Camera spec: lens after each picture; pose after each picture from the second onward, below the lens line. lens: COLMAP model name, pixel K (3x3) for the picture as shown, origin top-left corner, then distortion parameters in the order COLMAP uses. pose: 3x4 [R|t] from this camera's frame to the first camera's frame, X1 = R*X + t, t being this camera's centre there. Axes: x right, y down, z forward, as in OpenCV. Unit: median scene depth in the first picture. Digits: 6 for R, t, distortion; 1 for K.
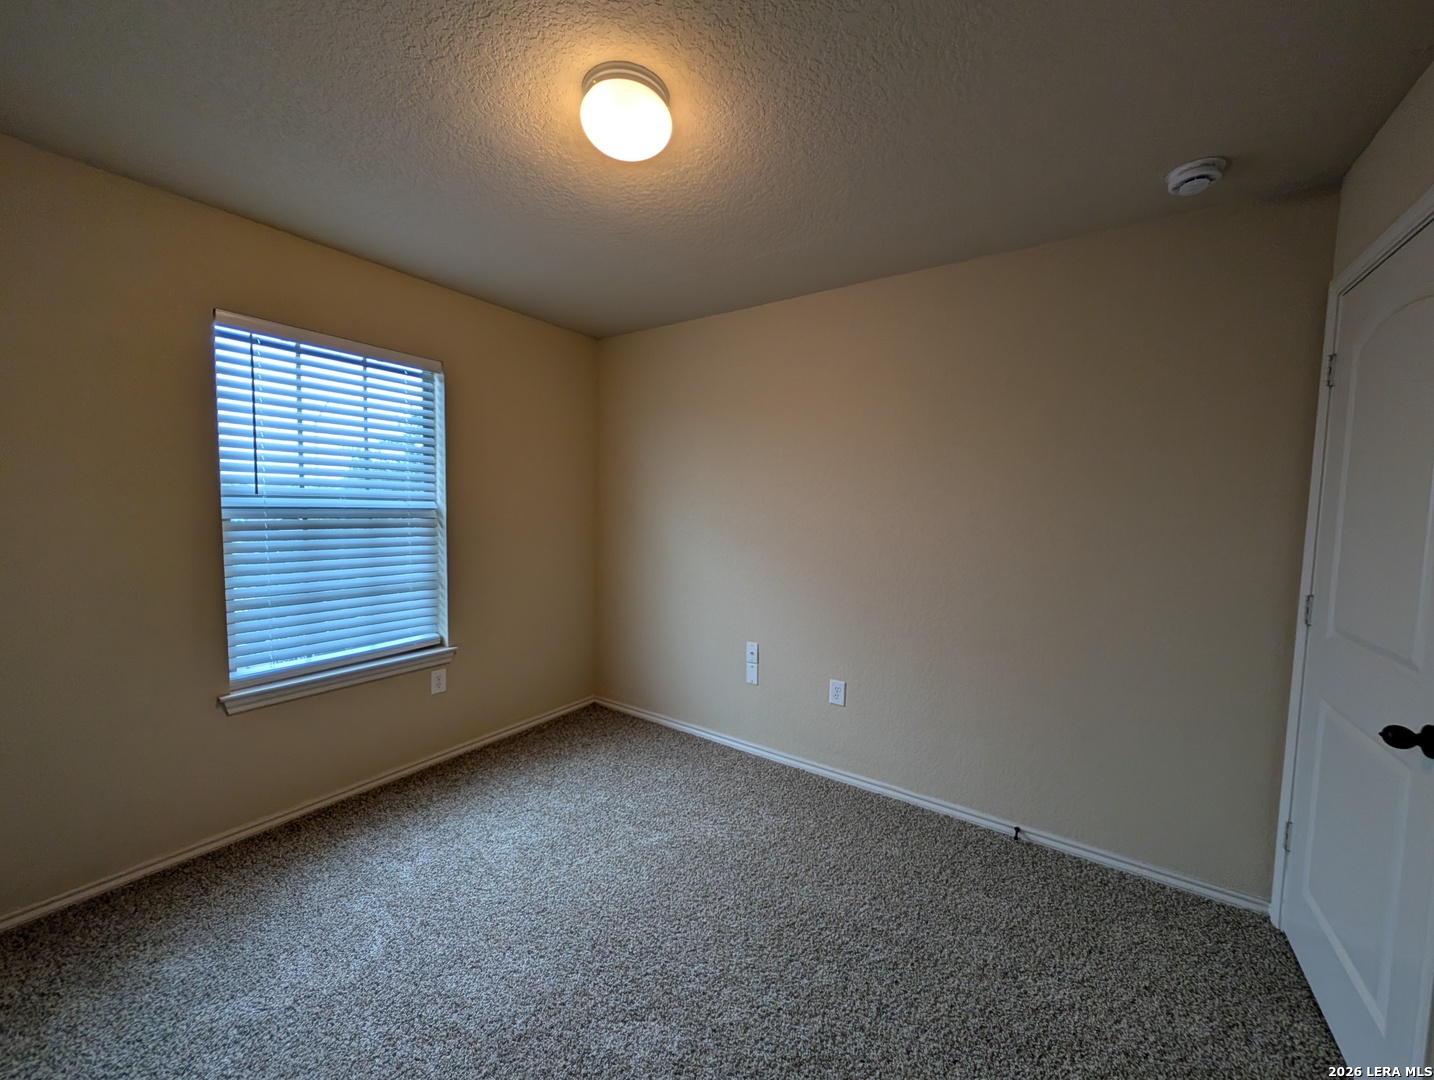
lens RADIAL K [[541.6, 0, 716.0], [0, 541.6, 542.9], [0, 0, 1]] dist [0.001510, 0.000082]
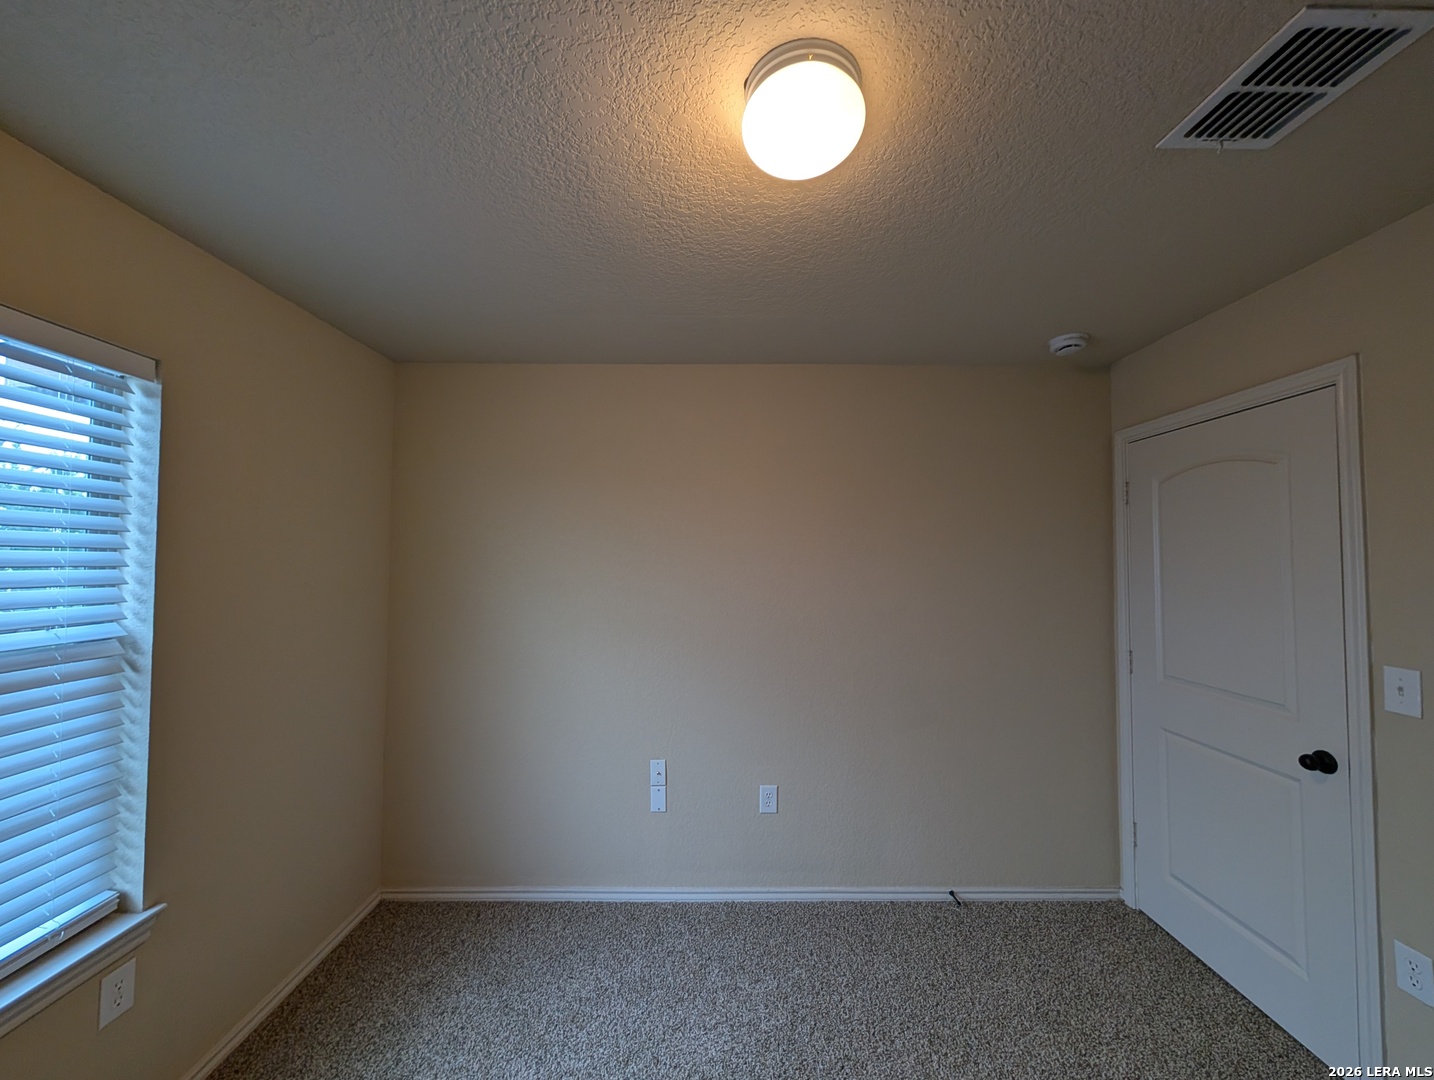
lens RADIAL K [[541.6, 0, 725.1], [0, 541.6, 545.3], [0, 0, 1]] dist [0.001510, 0.000082]
pose [[0.824181, -0.001994, 0.566322, -0.343189], [0.055207, 0.995514, -0.076838, -0.078693], [-0.563629, 0.094593, 0.820594, 0.258453]]
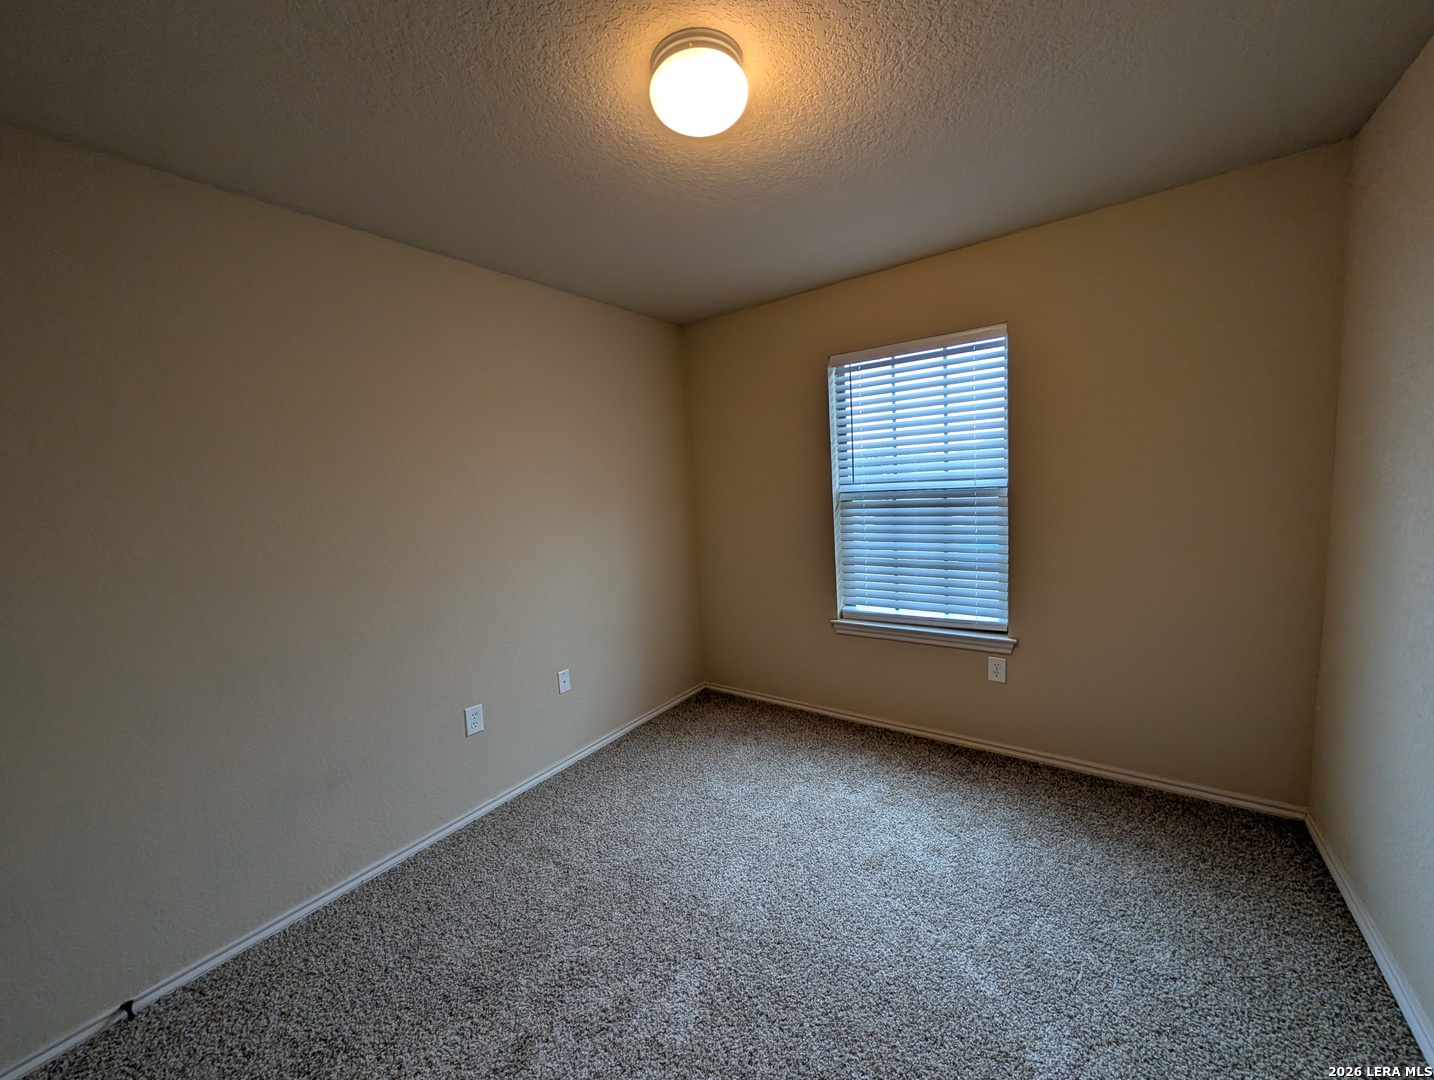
lens RADIAL K [[541.6, 0, 750.4], [0, 541.6, 548.9], [0, 0, 1]] dist [0.001510, 0.000082]
pose [[-0.005845, 0.091001, -0.995834, 0.420506], [-0.020682, 0.995627, 0.091103, -0.031867], [0.999769, 0.021129, -0.003937, 0.578875]]
